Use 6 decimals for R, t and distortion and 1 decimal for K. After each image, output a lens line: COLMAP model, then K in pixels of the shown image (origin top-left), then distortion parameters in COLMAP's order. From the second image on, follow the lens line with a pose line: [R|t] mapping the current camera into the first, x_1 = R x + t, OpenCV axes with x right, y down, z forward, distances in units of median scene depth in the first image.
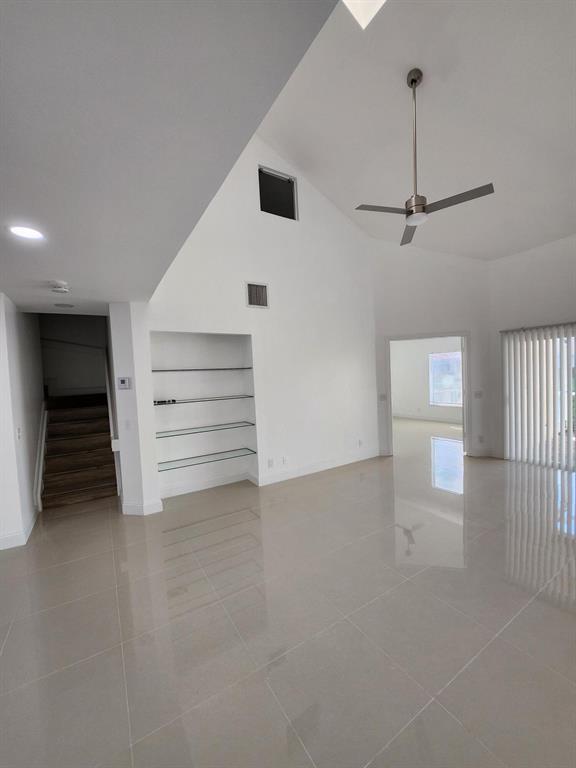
lens RADIAL K [[309.2, 0, 287.4], [0, 309.2, 390.2], [0, 0, 1]] dist [-0.010848, -0.000064]
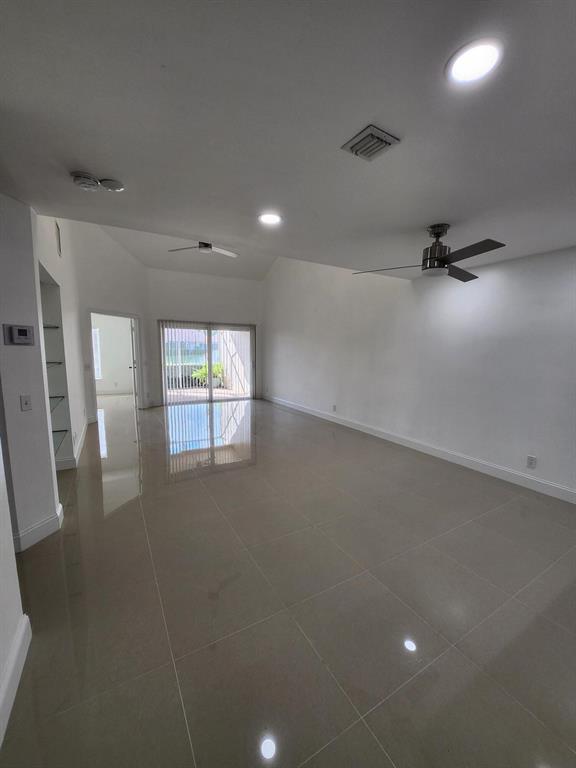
lens RADIAL K [[309.2, 0, 287.4], [0, 309.2, 390.2], [0, 0, 1]] dist [-0.010848, -0.000064]
pose [[0.037515, -0.088201, 0.995396, -0.762279], [0.043815, 0.995284, 0.086540, 0.042289], [-0.998335, 0.040366, 0.041202, 0.308685]]
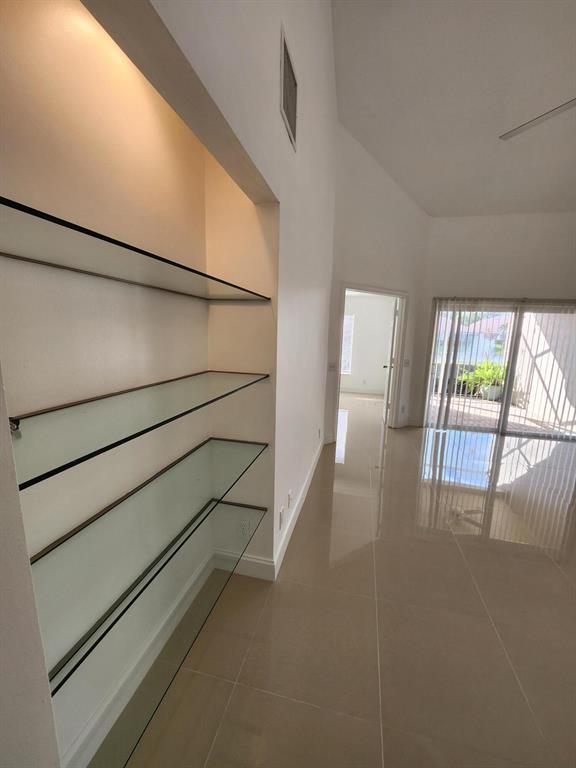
lens RADIAL K [[309.2, 0, 287.4], [0, 309.2, 390.2], [0, 0, 1]] dist [-0.010848, -0.000064]
pose [[0.708177, -0.063745, 0.703151, -0.309362], [-0.026502, 0.992814, 0.116697, -0.005010], [-0.705537, -0.101277, 0.701399, 0.595256]]
